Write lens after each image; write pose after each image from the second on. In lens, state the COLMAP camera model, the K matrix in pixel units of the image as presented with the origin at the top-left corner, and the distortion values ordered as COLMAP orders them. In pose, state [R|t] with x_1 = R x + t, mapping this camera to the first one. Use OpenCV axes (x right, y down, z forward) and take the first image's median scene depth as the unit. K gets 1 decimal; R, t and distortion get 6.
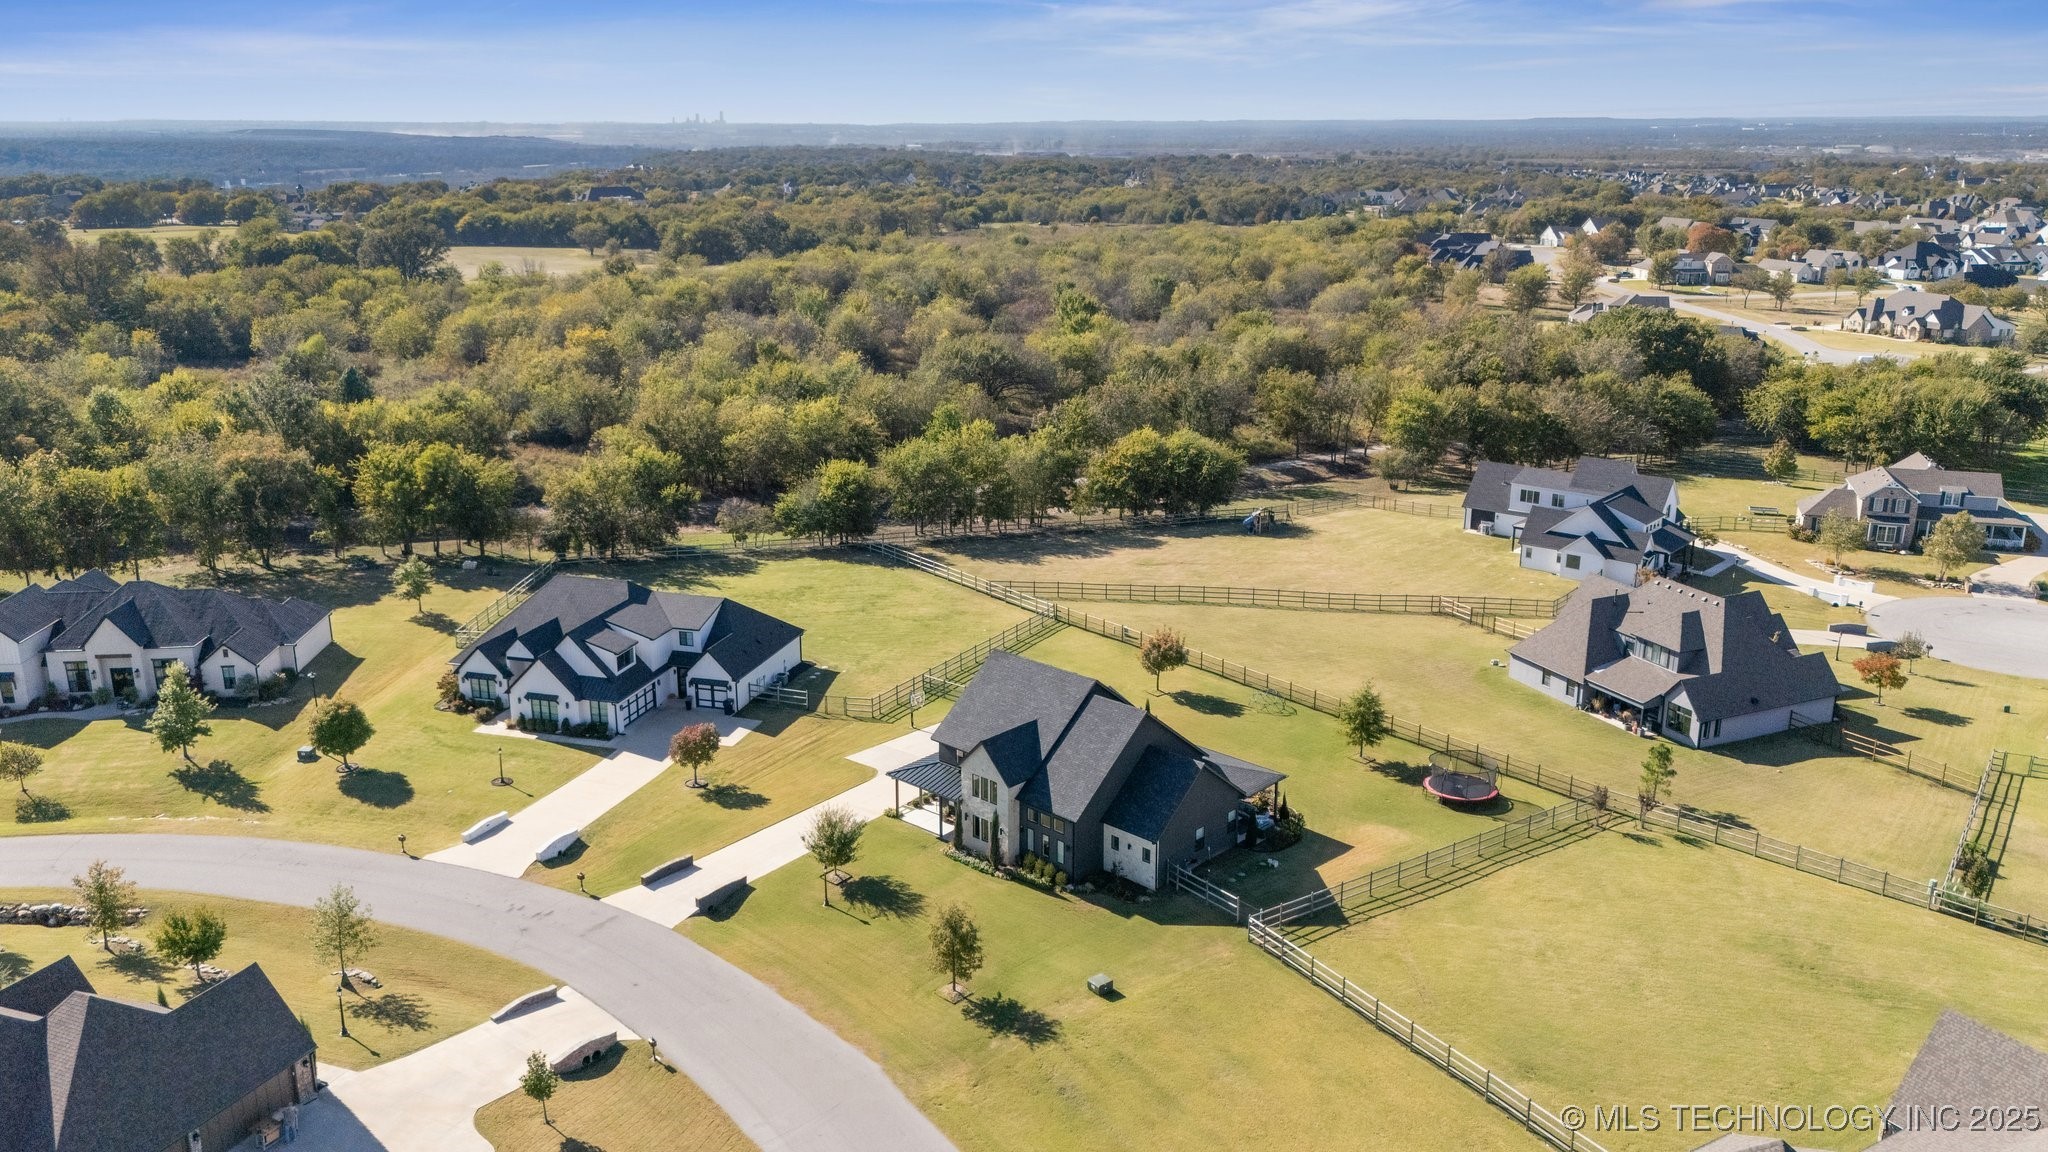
lens RADIAL K [[1506.0, 0, 1024.0], [0, 1506.0, 576.0], [0, 0, 1]] dist [0.135591, -0.080495]
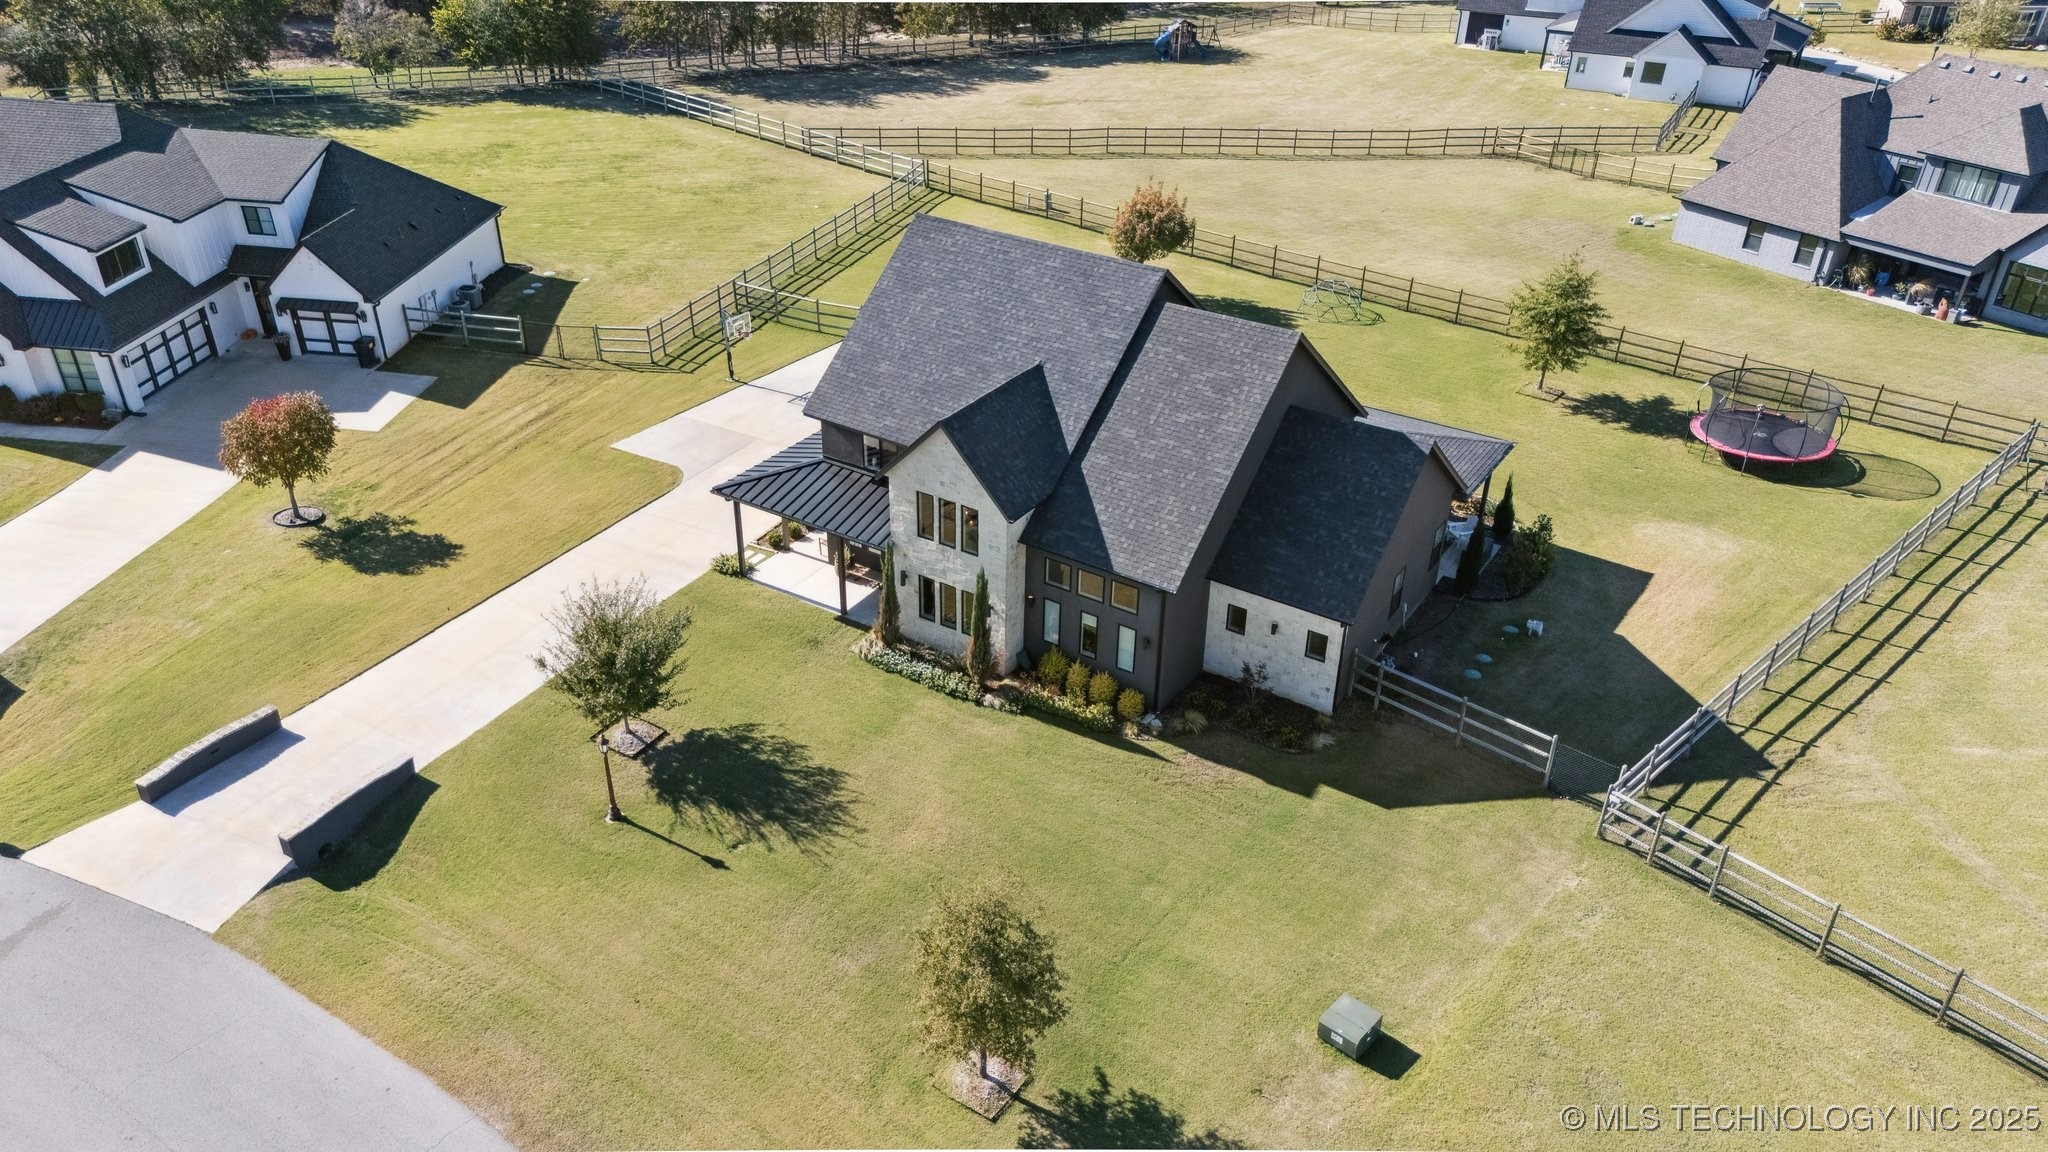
lens RADIAL K [[1506.0, 0, 1024.0], [0, 1506.0, 576.0], [0, 0, 1]] dist [0.135591, -0.080495]
pose [[0.985786, -0.069918, 0.152769, -0.059037], [0.029423, 0.967085, 0.252746, 0.034237], [-0.165412, -0.244658, 0.955396, 0.447231]]
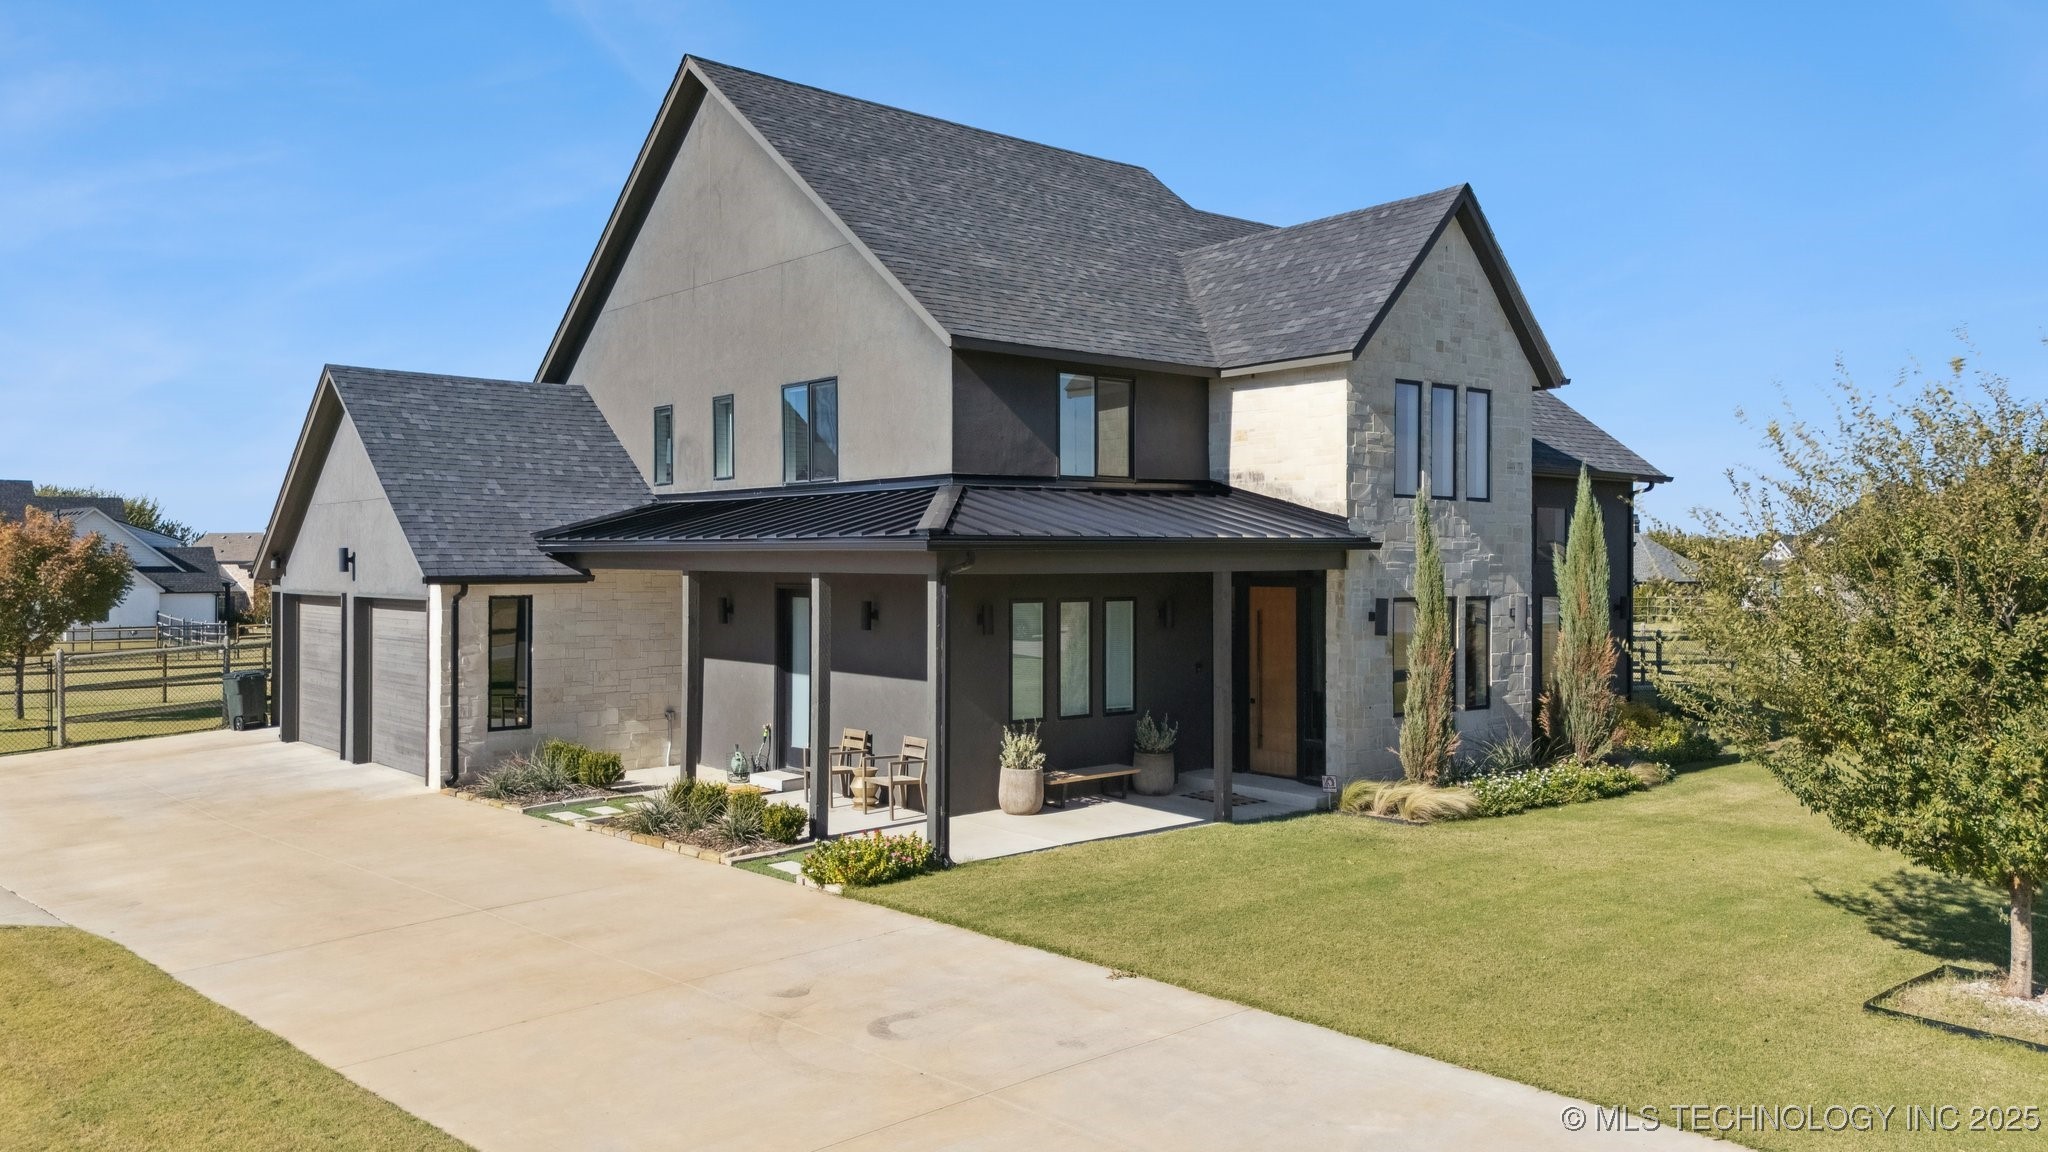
lens RADIAL K [[1506.0, 0, 1024.0], [0, 1506.0, 576.0], [0, 0, 1]] dist [0.135591, -0.080495]
pose [[0.128537, 0.000795, 0.991704, -0.196168], [0.285112, 0.957752, -0.037722, 0.120675], [-0.949837, 0.287595, 0.122880, 0.829369]]
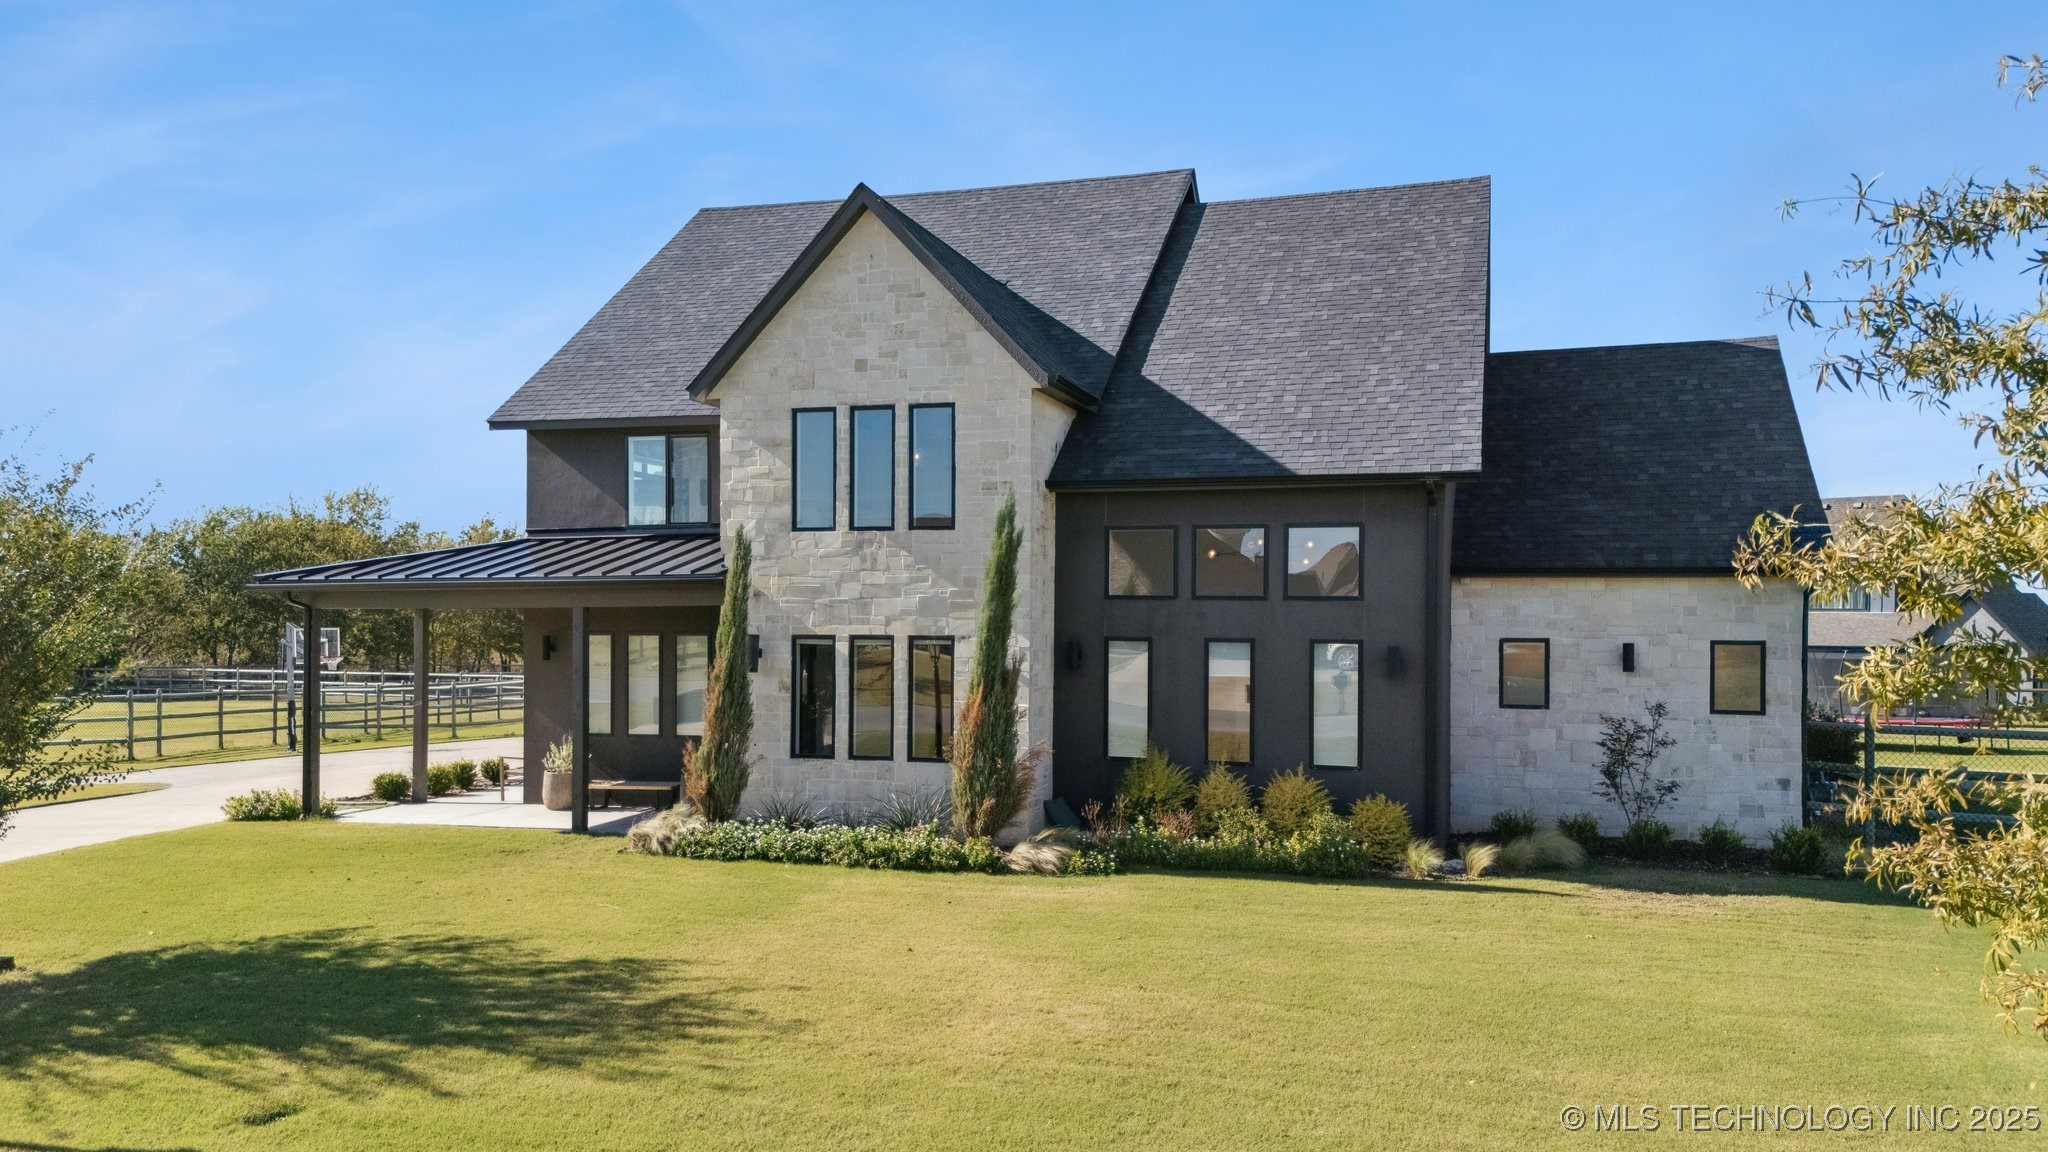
lens RADIAL K [[1529.5, 0, 1020.2], [0, 1529.5, 624.9], [0, 0, 1]] dist [0.138044, -0.086480]
pose [[0.907995, 0.006597, 0.418929, -0.073320], [0.111639, 0.959919, -0.257083, 0.171442], [-0.403834, 0.280199, 0.870866, 0.661275]]
